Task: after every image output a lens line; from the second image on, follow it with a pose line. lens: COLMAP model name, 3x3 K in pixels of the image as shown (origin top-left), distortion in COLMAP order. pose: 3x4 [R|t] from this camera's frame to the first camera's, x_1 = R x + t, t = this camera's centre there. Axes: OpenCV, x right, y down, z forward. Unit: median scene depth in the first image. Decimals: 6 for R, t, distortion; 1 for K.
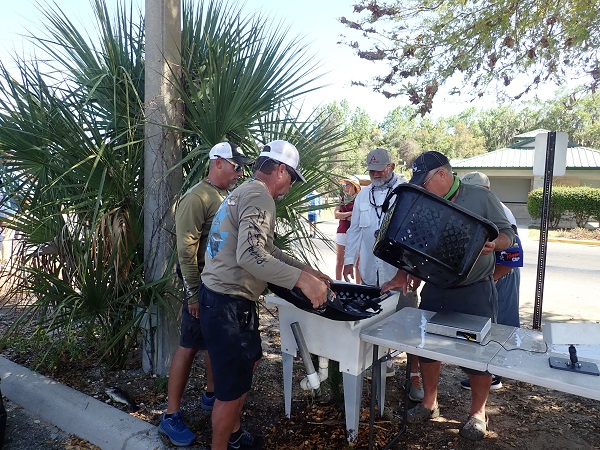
lens RADIAL K [[441.4, 0, 295.2], [0, 441.4, 226.9], [0, 0, 1]] dist [0.005119, -0.010759]
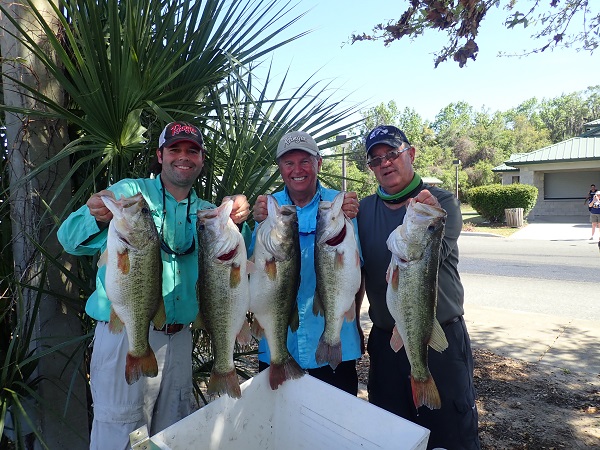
lens RADIAL K [[441.4, 0, 295.8], [0, 441.4, 225.7], [0, 0, 1]] dist [0.005119, -0.010759]
pose [[0.991568, -0.046150, -0.121094, 0.119635], [0.043567, 0.998765, -0.023895, -0.031348], [0.122047, 0.018418, 0.992353, 0.360507]]
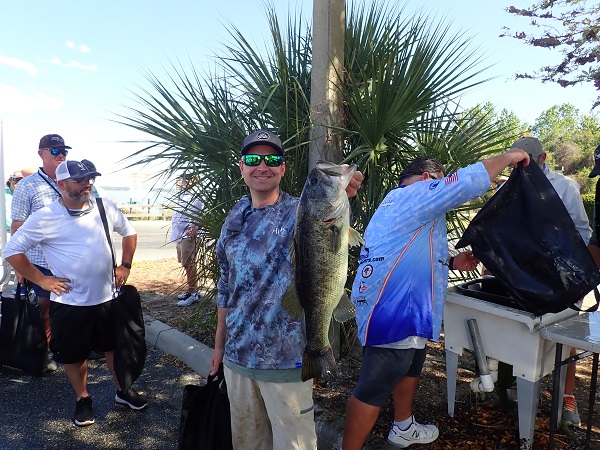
lens RADIAL K [[441.4, 0, 296.0], [0, 441.4, 227.0], [0, 0, 1]] dist [0.005119, -0.010759]
pose [[0.956477, 0.013250, -0.291508, -0.046717], [-0.020185, 0.999580, -0.020795, 0.028485], [0.291110, 0.025774, 0.956342, -0.033436]]
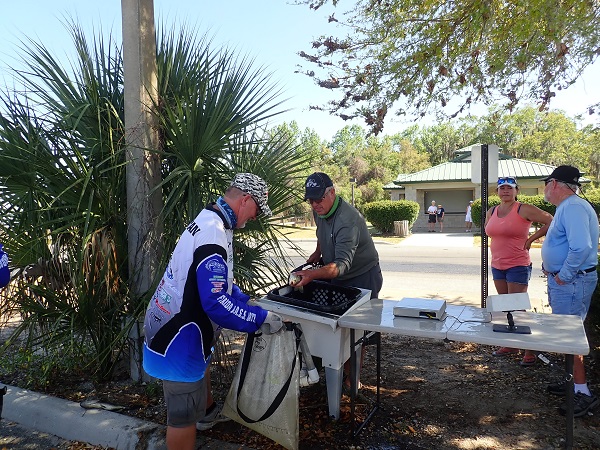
lens RADIAL K [[441.4, 0, 295.5], [0, 441.4, 227.1], [0, 0, 1]] dist [0.005119, -0.010759]
pose [[0.993423, -0.049292, 0.103350, -0.041536], [0.053952, 0.997626, -0.042798, 0.023390], [-0.100995, 0.048092, 0.993724, -0.093347]]
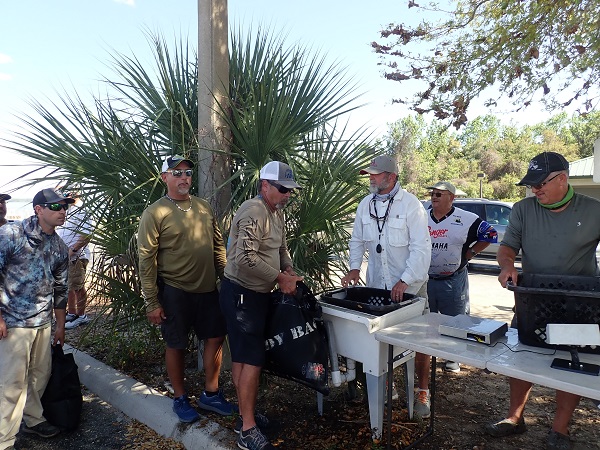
lens RADIAL K [[441.4, 0, 295.6], [0, 441.4, 227.2], [0, 0, 1]] dist [0.005119, -0.010759]
pose [[0.985009, -0.016454, -0.171715, 0.083532], [0.009861, 0.999184, -0.039176, 0.012539], [0.172220, 0.036896, 0.984367, -0.059917]]
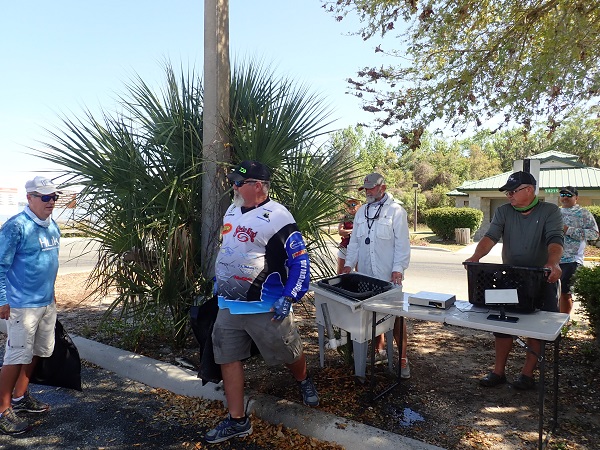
lens RADIAL K [[441.4, 0, 295.3], [0, 441.4, 228.3], [0, 0, 1]] dist [0.005119, -0.010759]
pose [[0.999240, -0.011284, -0.037300, -0.010209], [0.009379, 0.998662, -0.050858, 0.035321], [0.037824, 0.050470, 0.998009, -0.270219]]
